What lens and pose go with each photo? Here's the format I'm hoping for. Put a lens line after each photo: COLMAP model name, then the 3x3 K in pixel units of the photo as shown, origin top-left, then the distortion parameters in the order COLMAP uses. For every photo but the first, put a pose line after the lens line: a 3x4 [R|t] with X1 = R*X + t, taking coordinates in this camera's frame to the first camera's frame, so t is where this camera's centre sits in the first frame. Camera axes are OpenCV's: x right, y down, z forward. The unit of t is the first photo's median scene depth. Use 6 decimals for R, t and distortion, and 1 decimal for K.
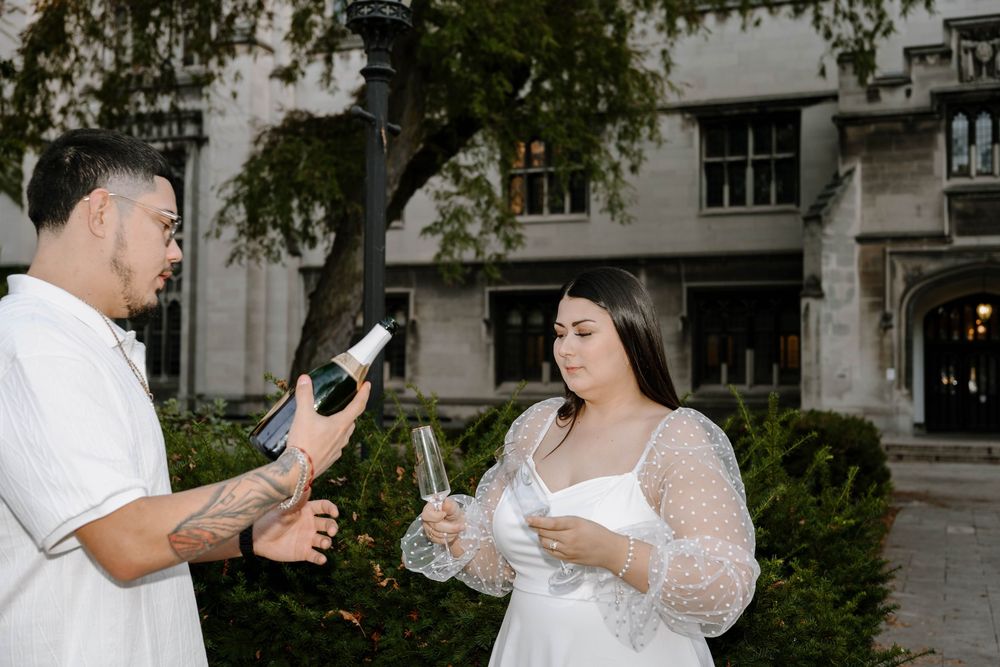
lens RADIAL K [[1178.4, 0, 501.7], [0, 1178.4, 332.8], [0, 0, 1]] dist [0.004535, 0.000000]
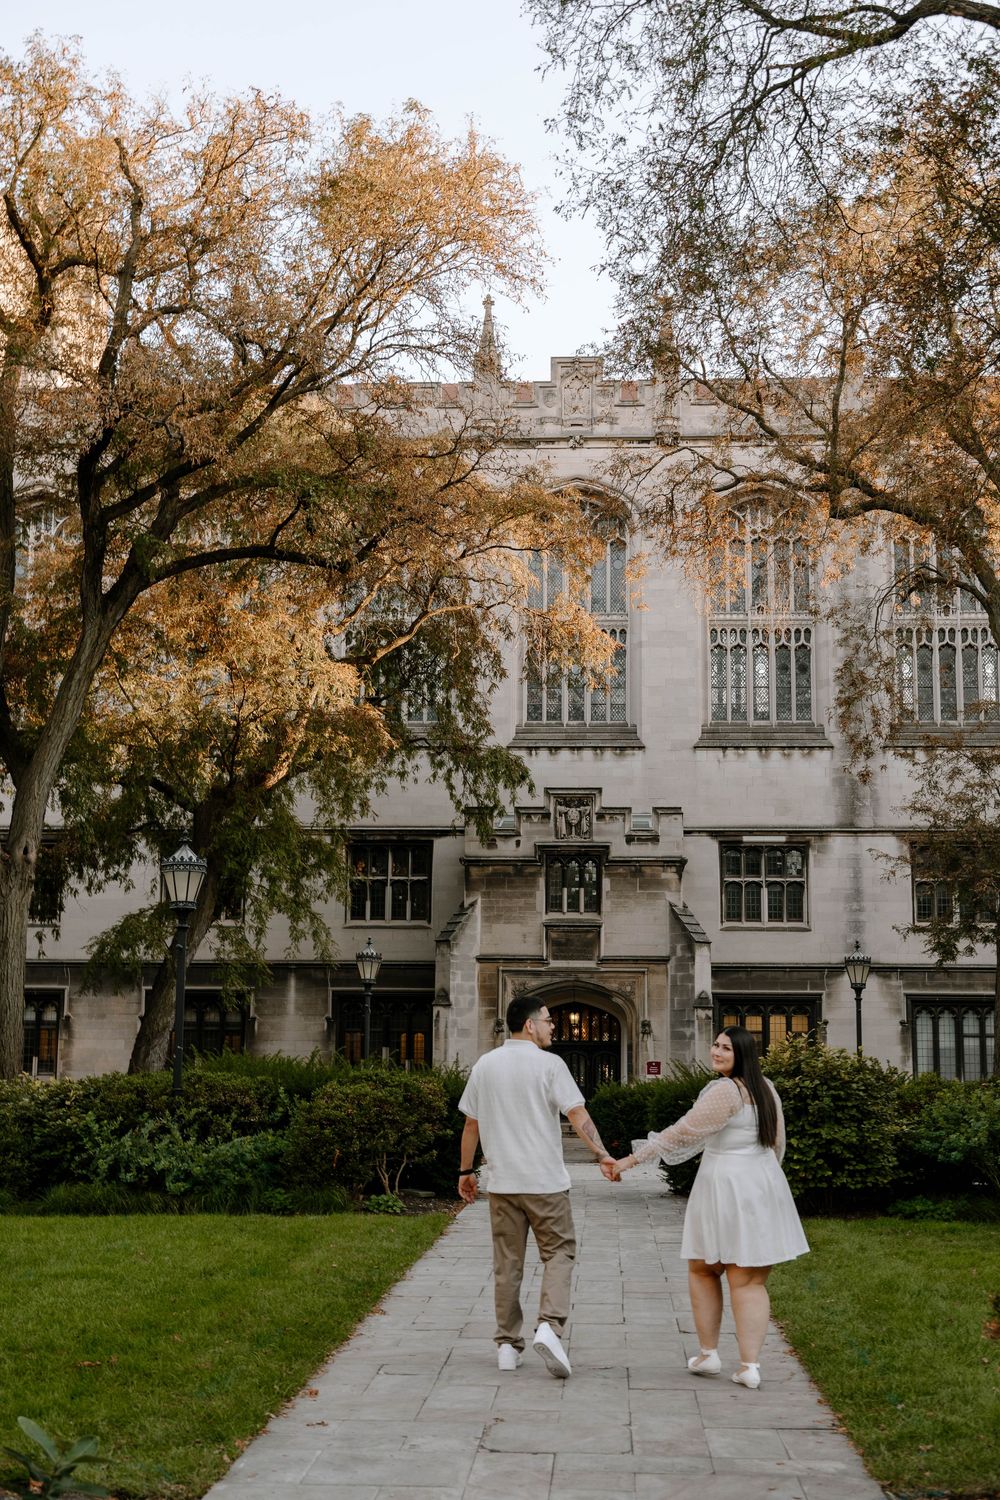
lens RADIAL K [[1767.6, 0, 501.8], [0, 1767.6, 748.8], [0, 0, 1]] dist [0.004535, 0.000000]
pose [[0.953706, 0.057408, 0.295212, -0.227498], [-0.013457, 0.988774, -0.148809, -0.020813], [-0.300440, 0.137947, 0.943772, -0.765997]]
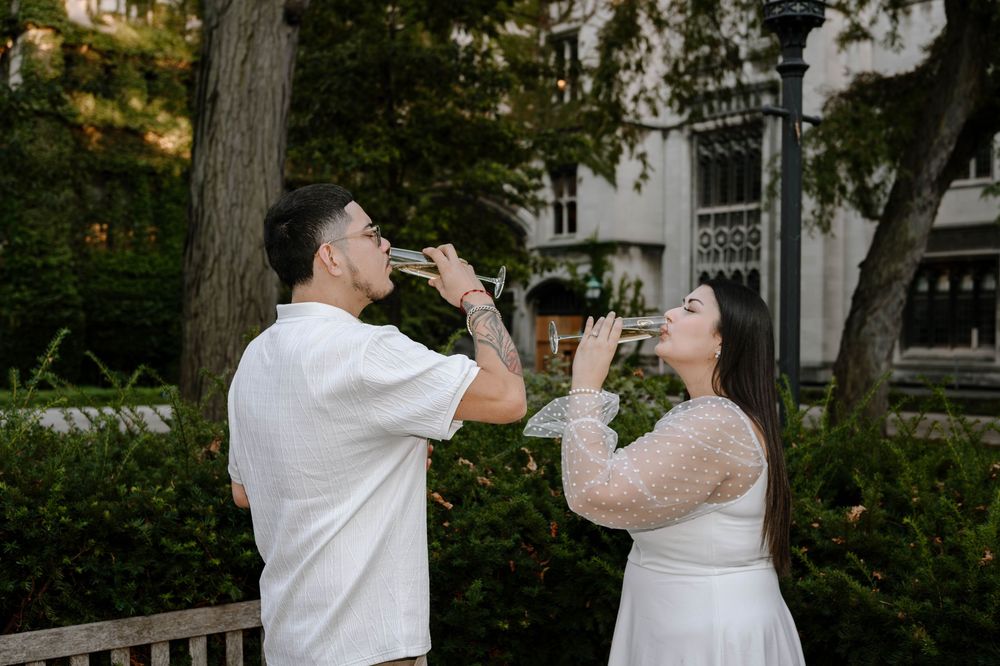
lens RADIAL K [[1164.0, 0, 492.8], [0, 1164.0, 338.7], [0, 0, 1]] dist [0.015301, 0.000000]
pose [[0.877664, -0.000561, -0.479276, 0.026243], [0.016942, 0.999411, 0.029854, -0.002970], [0.478976, -0.034322, 0.877157, -0.006091]]
